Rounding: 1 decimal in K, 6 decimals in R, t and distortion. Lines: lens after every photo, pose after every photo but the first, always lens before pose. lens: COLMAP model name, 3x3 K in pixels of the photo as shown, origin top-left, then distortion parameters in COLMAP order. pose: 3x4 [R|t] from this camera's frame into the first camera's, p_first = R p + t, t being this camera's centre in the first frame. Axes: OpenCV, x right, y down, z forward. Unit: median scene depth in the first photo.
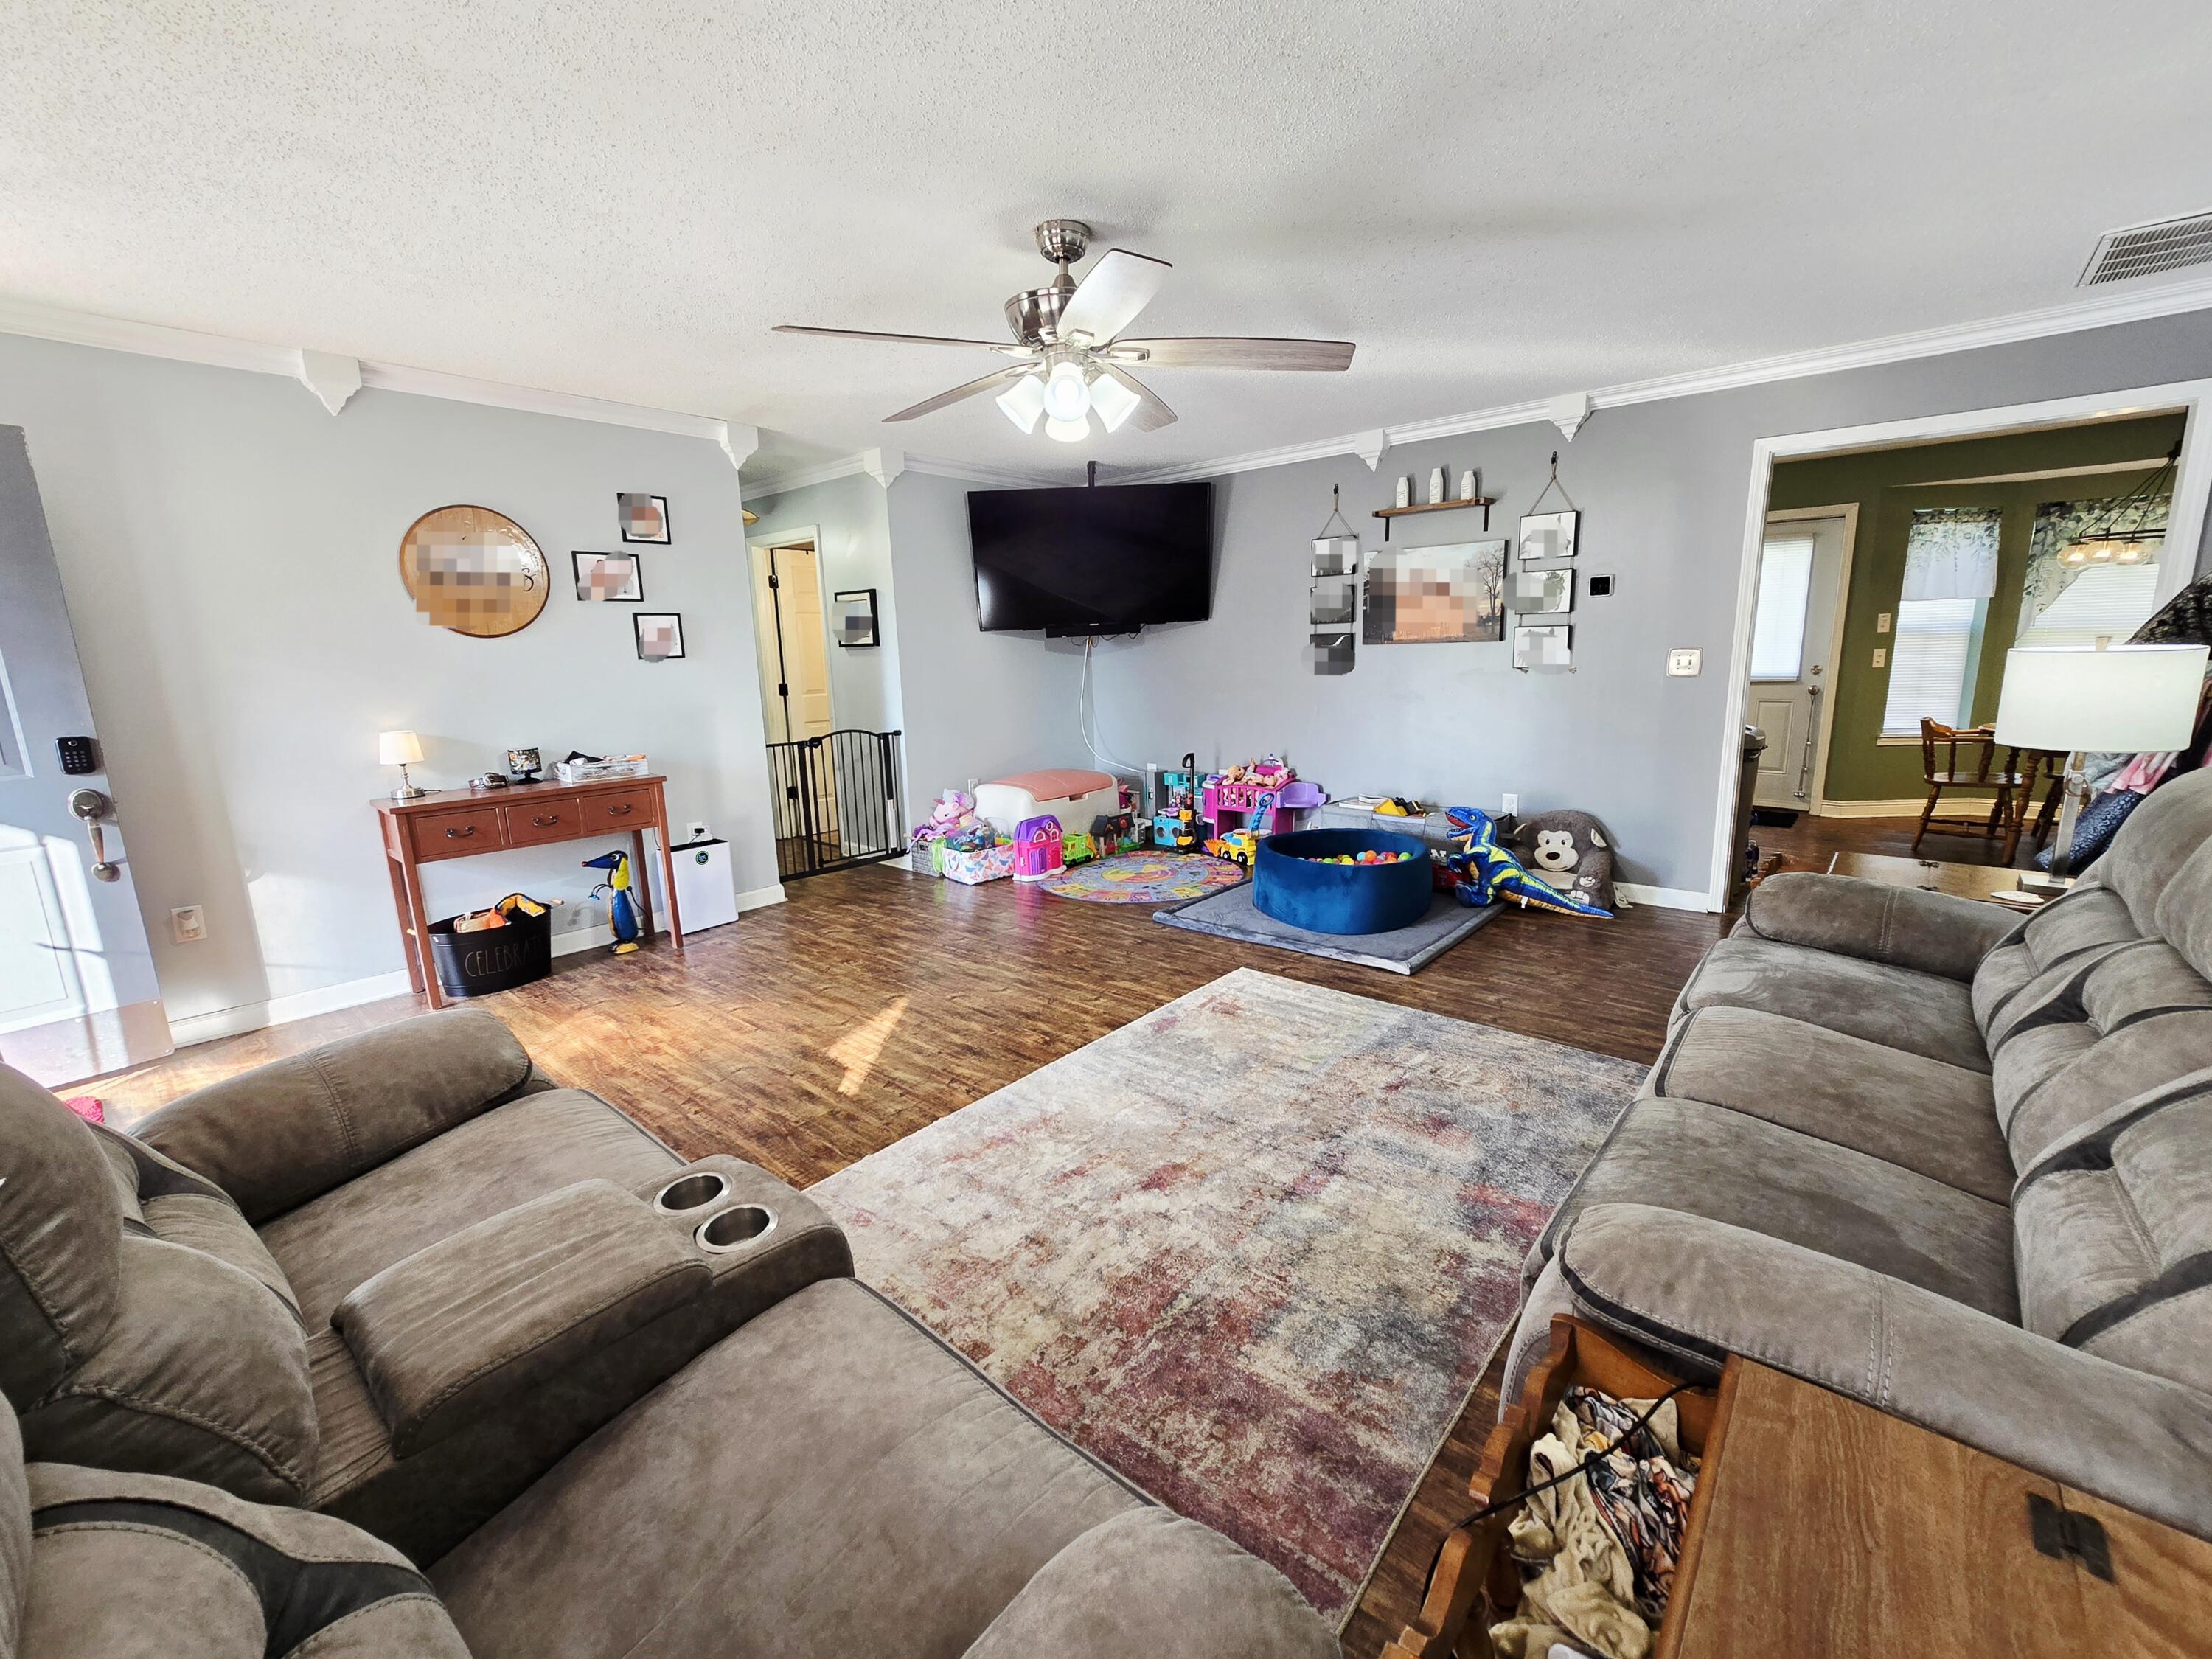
lens RADIAL K [[918.6, 0, 1107.3], [0, 918.6, 826.8], [0, 0, 1]] dist [-0.000911, -0.000031]
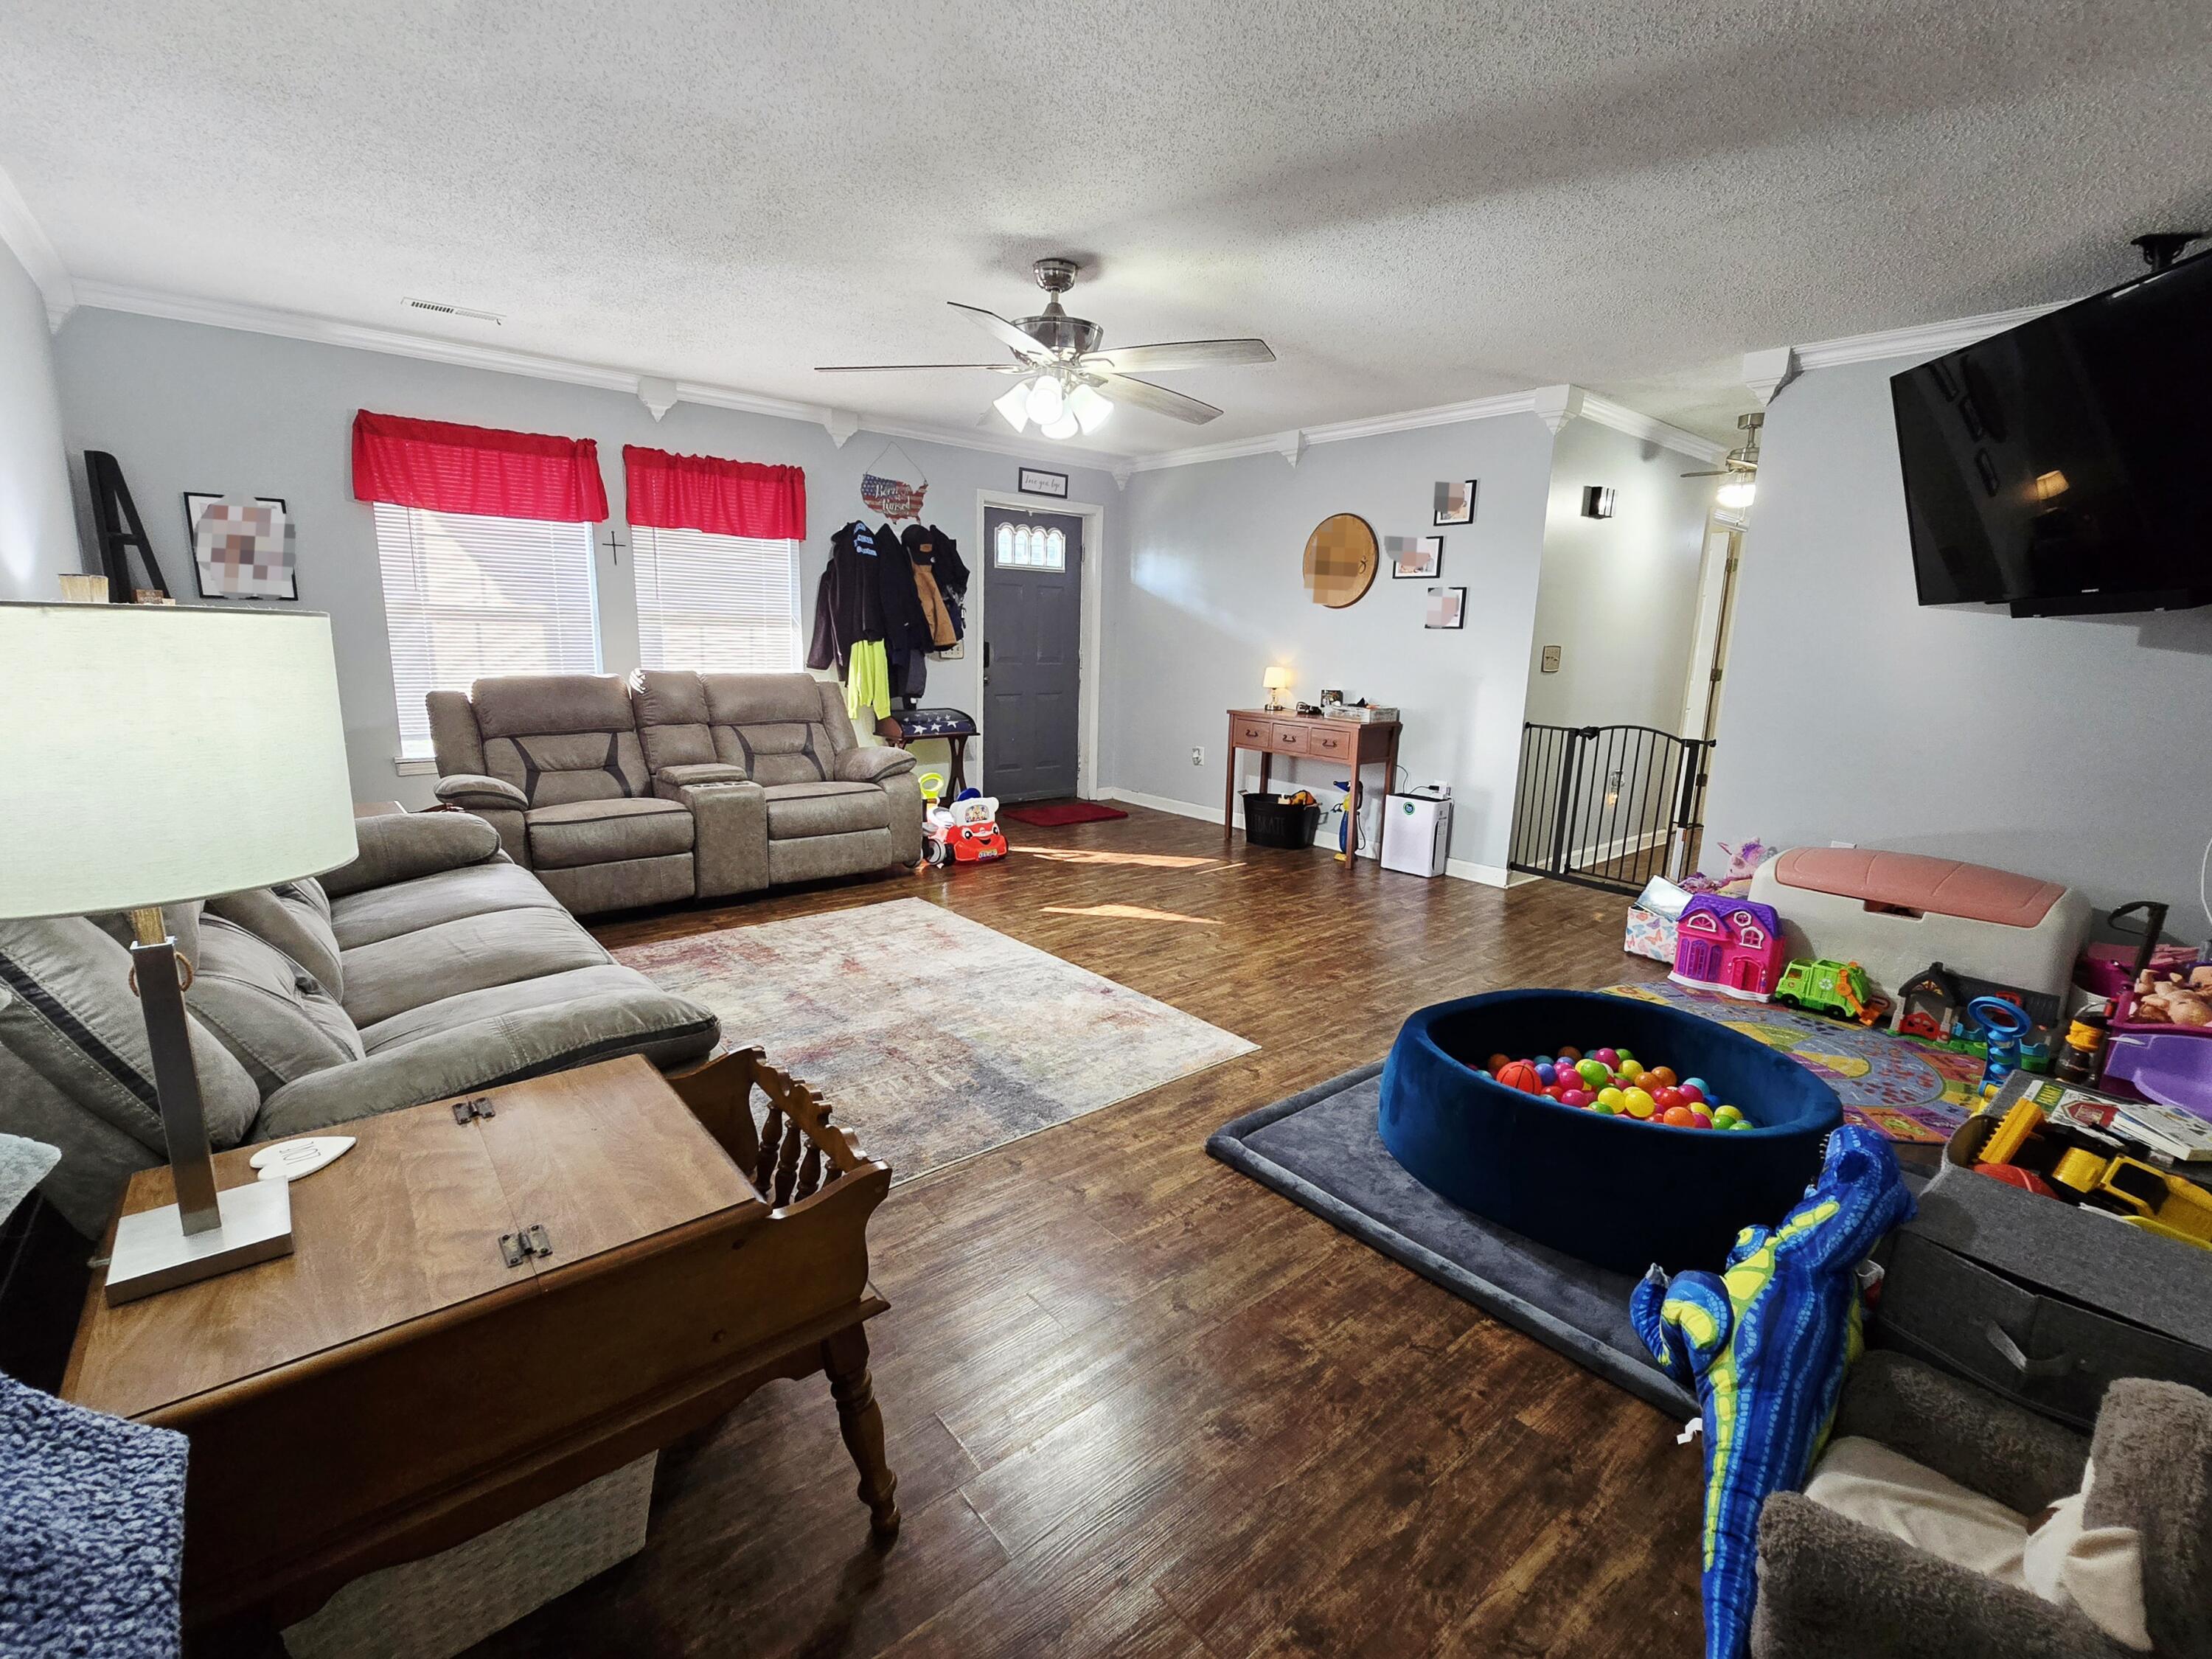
lens RADIAL K [[985.7, 0, 1112.6], [0, 985.7, 833.8], [0, 0, 1]] dist [-0.001892, 0.000093]
pose [[-0.148313, 0.222295, -0.963633, 0.811892], [-0.214368, 0.944015, 0.250763, -0.168436], [0.965427, 0.243763, -0.092357, 0.820094]]
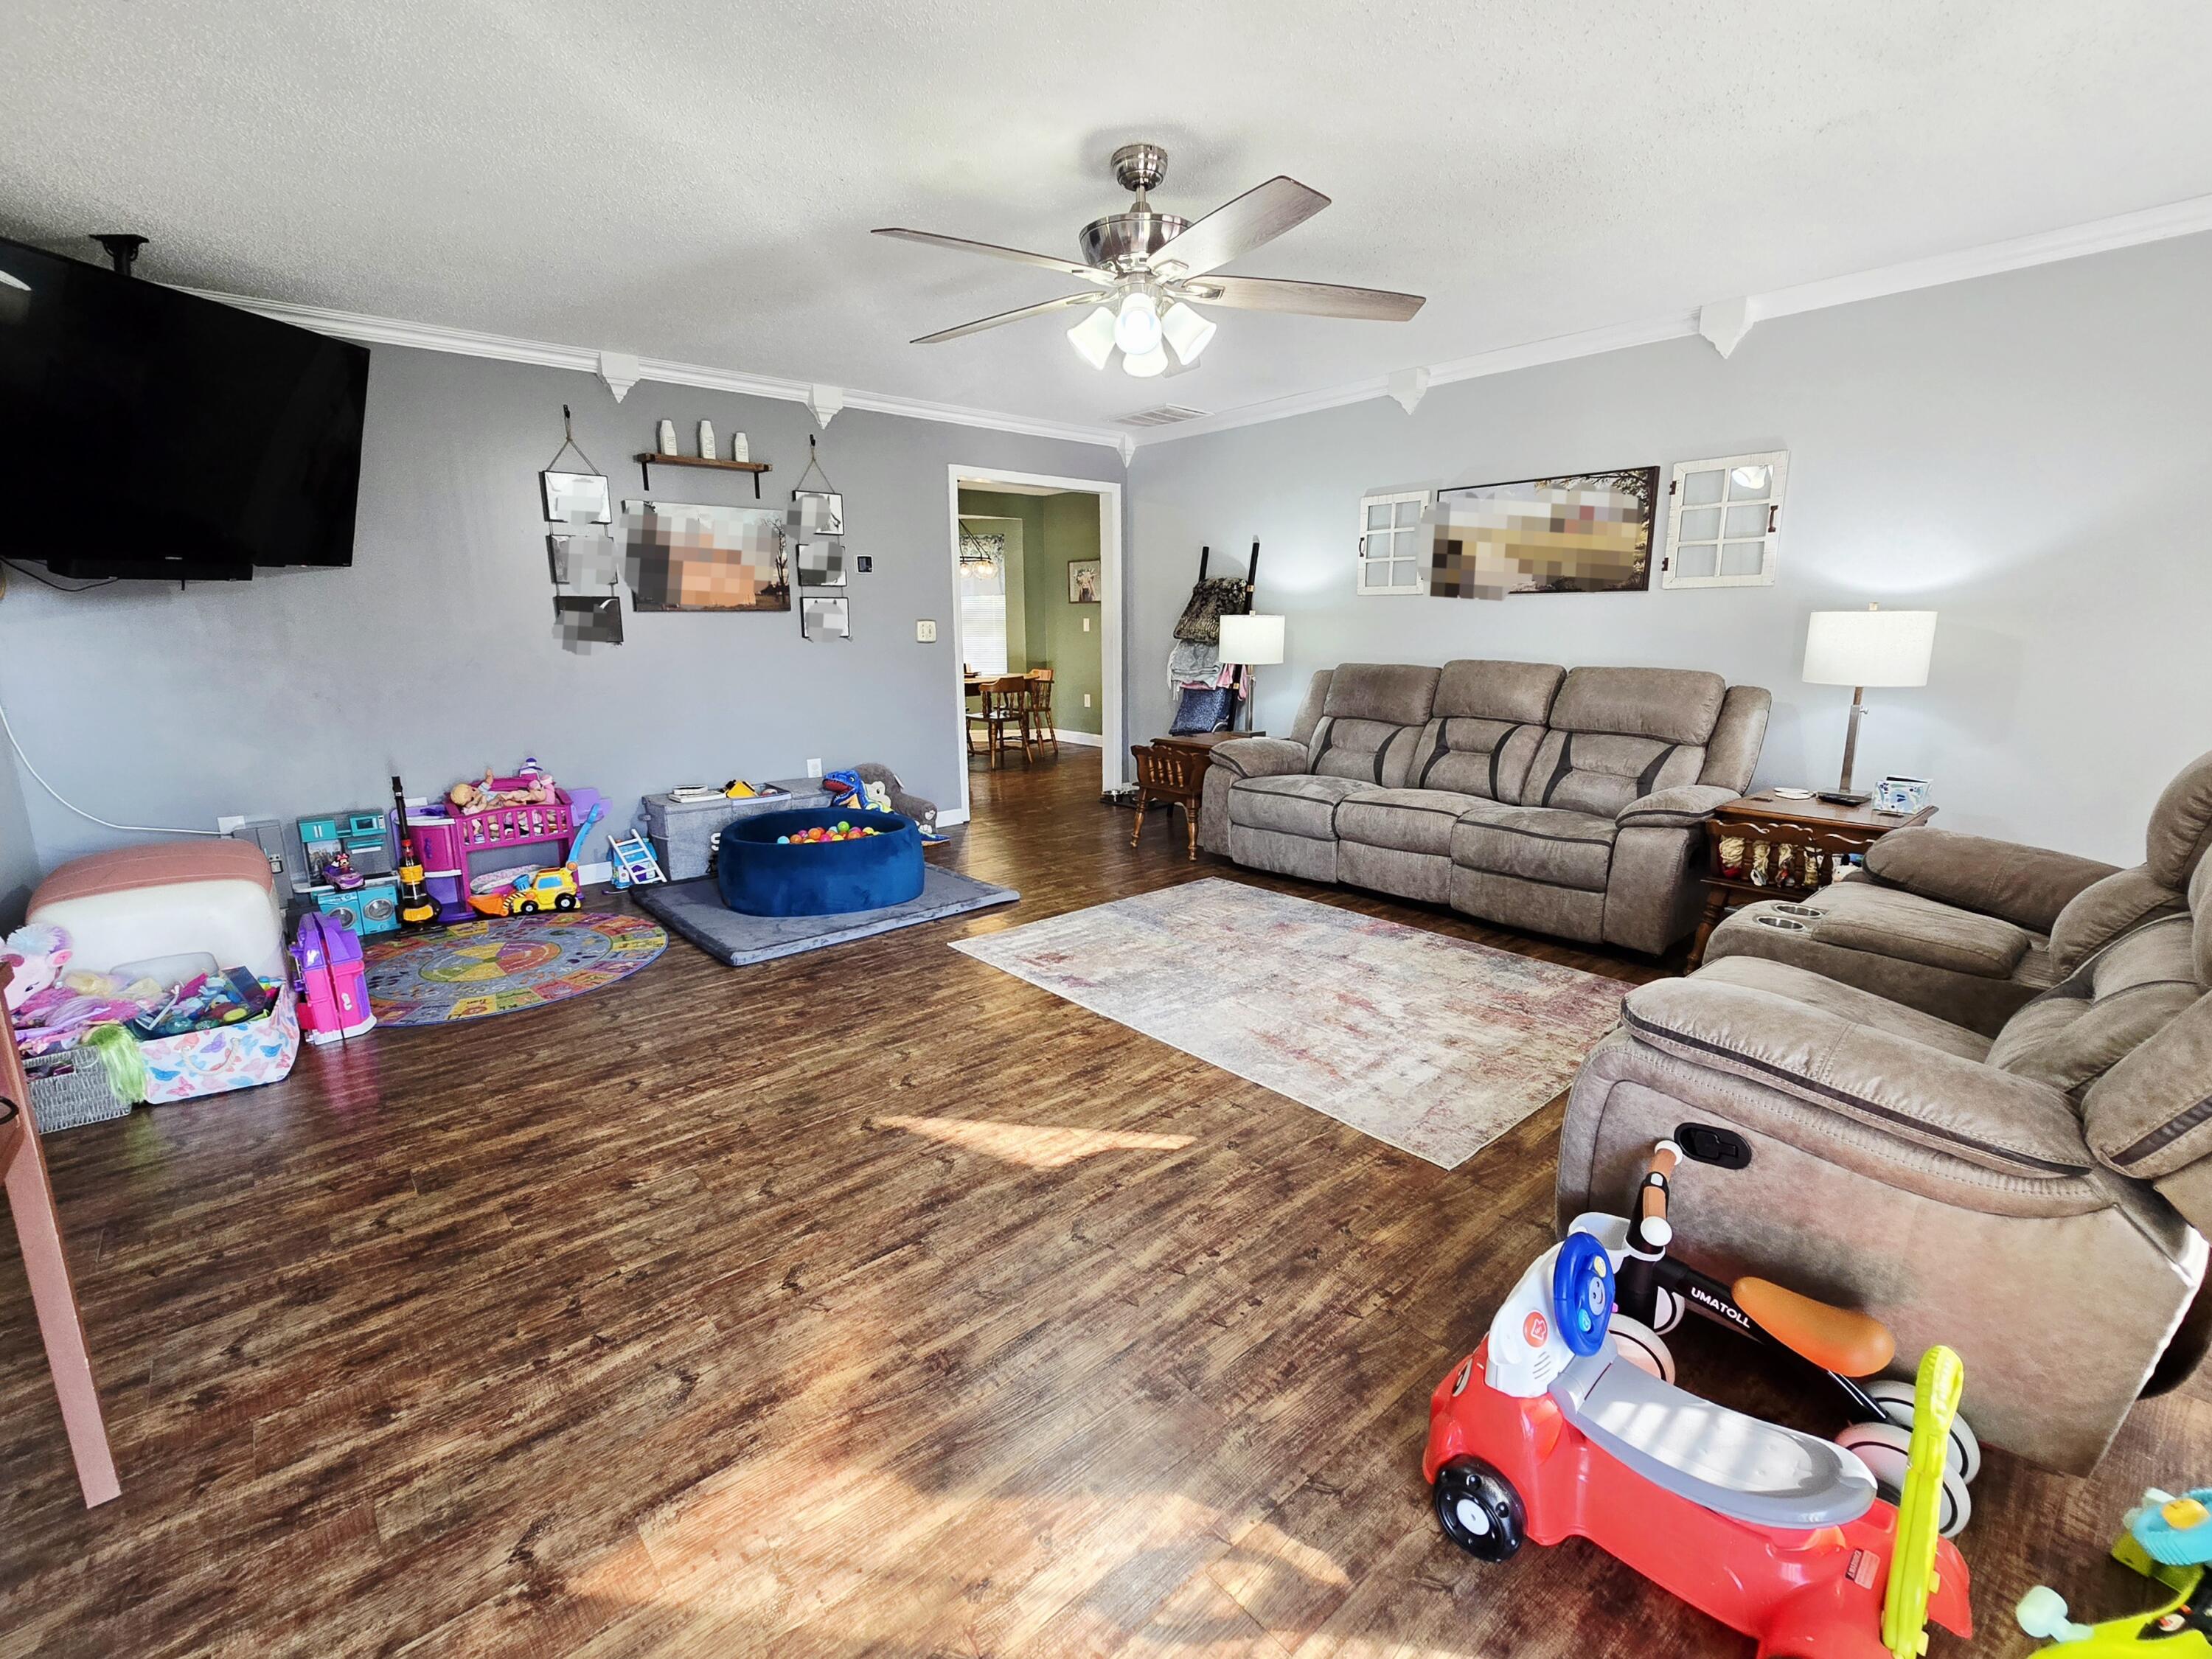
lens RADIAL K [[985.7, 0, 1103.8], [0, 985.7, 831.1], [0, 0, 1]] dist [-0.001892, 0.000093]
pose [[0.141131, -0.182843, 0.972960, -0.713240], [0.194509, 0.968762, 0.153840, -0.074902], [-0.970695, 0.167538, 0.172287, 0.582637]]
